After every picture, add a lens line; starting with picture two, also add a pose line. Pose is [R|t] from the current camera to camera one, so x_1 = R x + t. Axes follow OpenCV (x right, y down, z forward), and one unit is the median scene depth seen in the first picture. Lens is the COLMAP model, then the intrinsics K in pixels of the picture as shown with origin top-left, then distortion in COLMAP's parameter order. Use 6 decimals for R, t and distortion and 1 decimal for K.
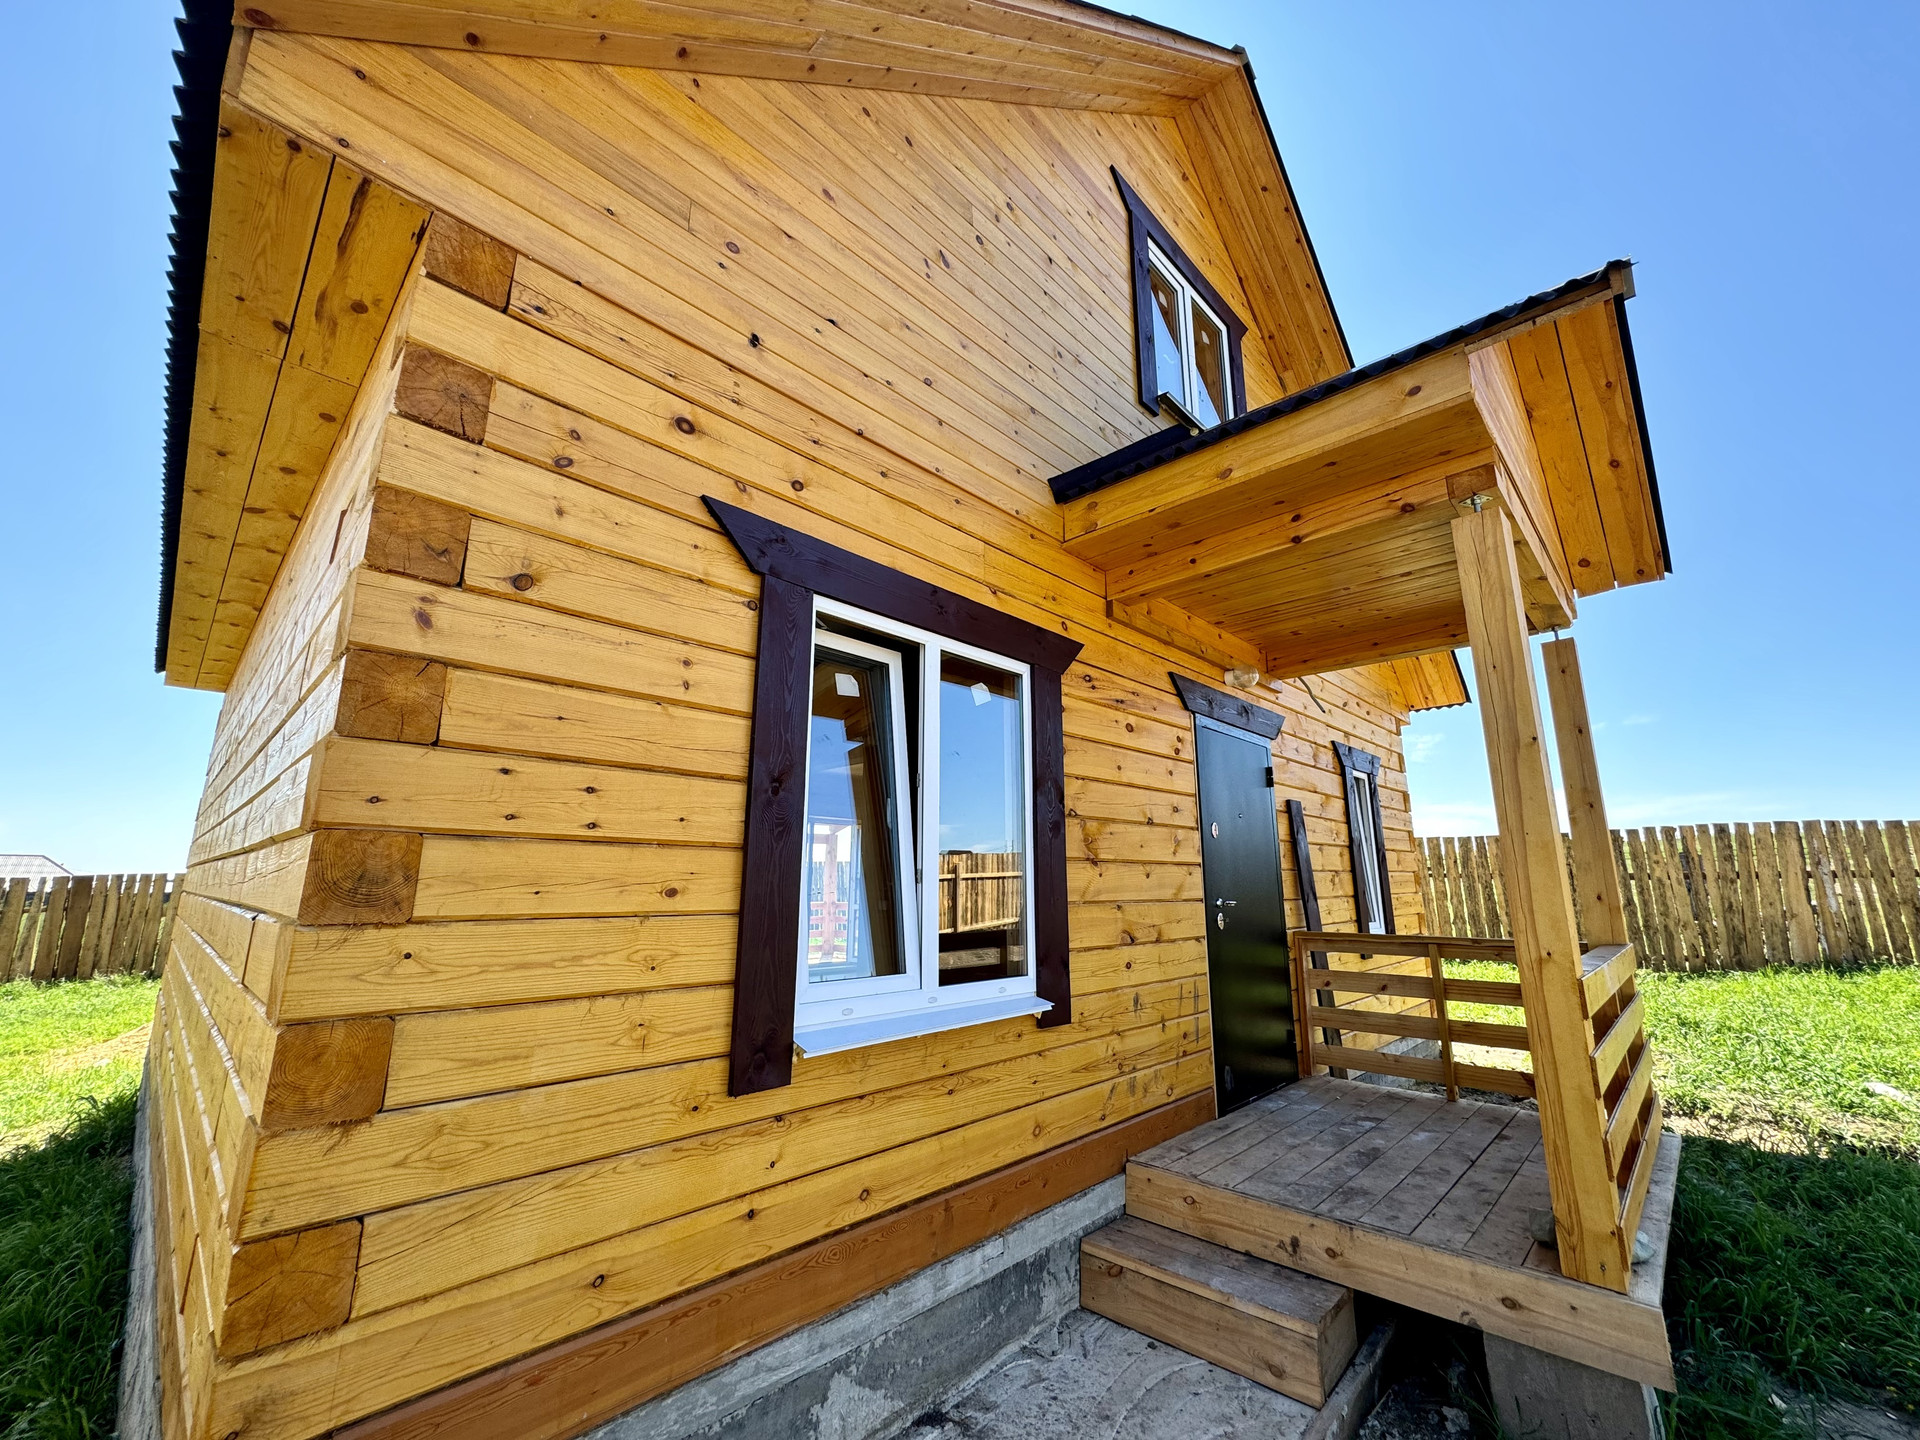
lens RADIAL K [[765.9, 0, 960.0], [0, 765.9, 720.0], [0, 0, 1]] dist [-0.000517, -0.000322]
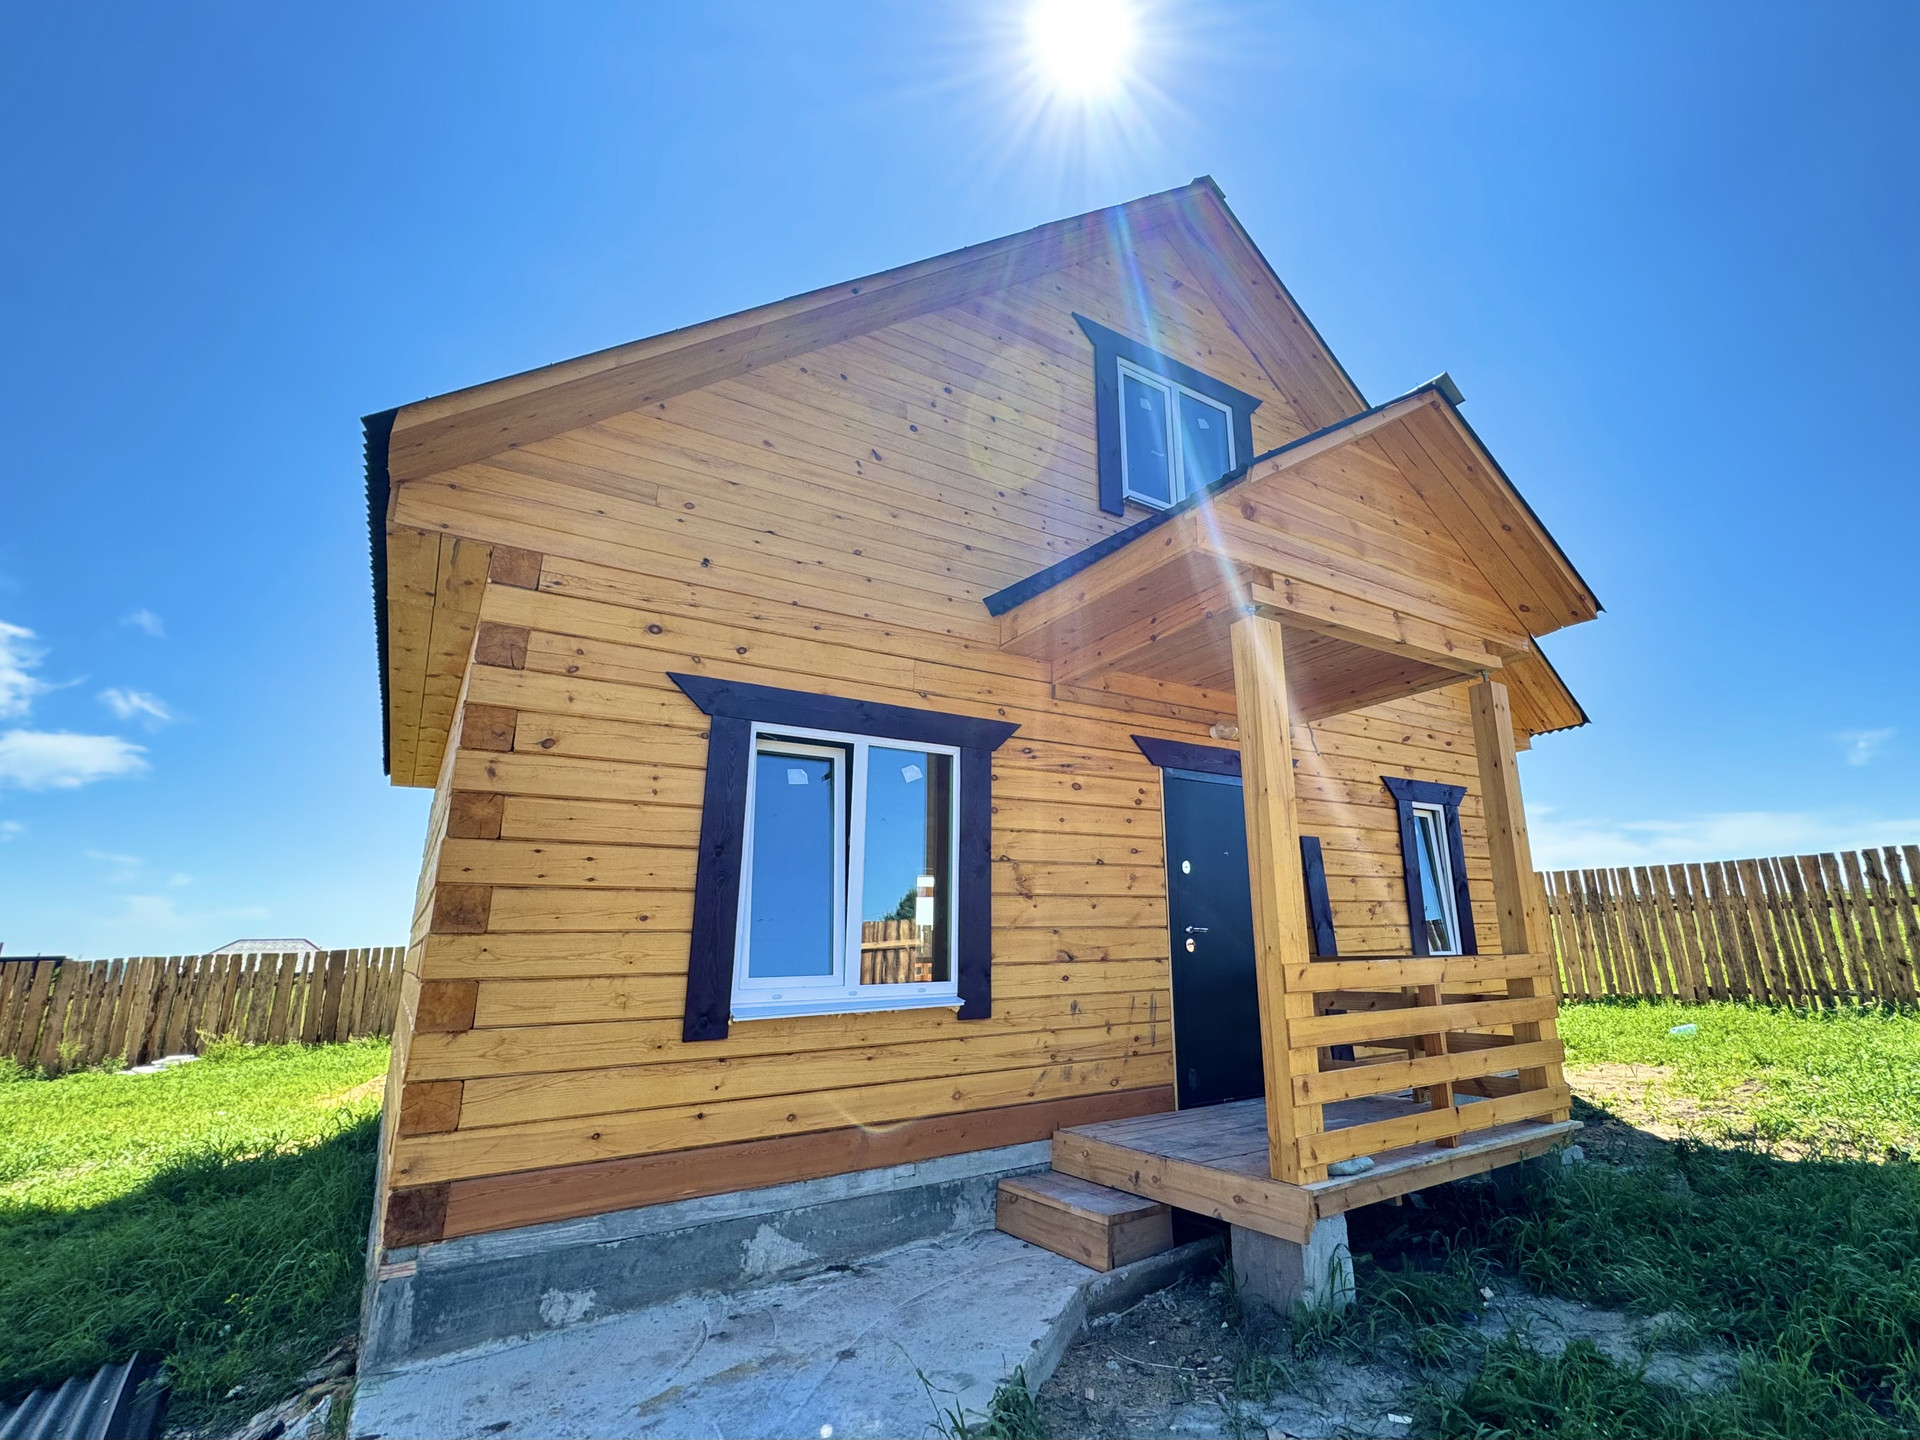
lens RADIAL K [[899.5, 0, 1116.5], [0, 899.5, 722.3], [0, 0, 1]] dist [-0.001104, 0.000109]
pose [[0.988761, -0.063759, -0.135225, 0.710352], [0.059202, 0.997543, -0.037459, -0.050921], [0.137281, 0.029032, 0.990107, -0.618671]]
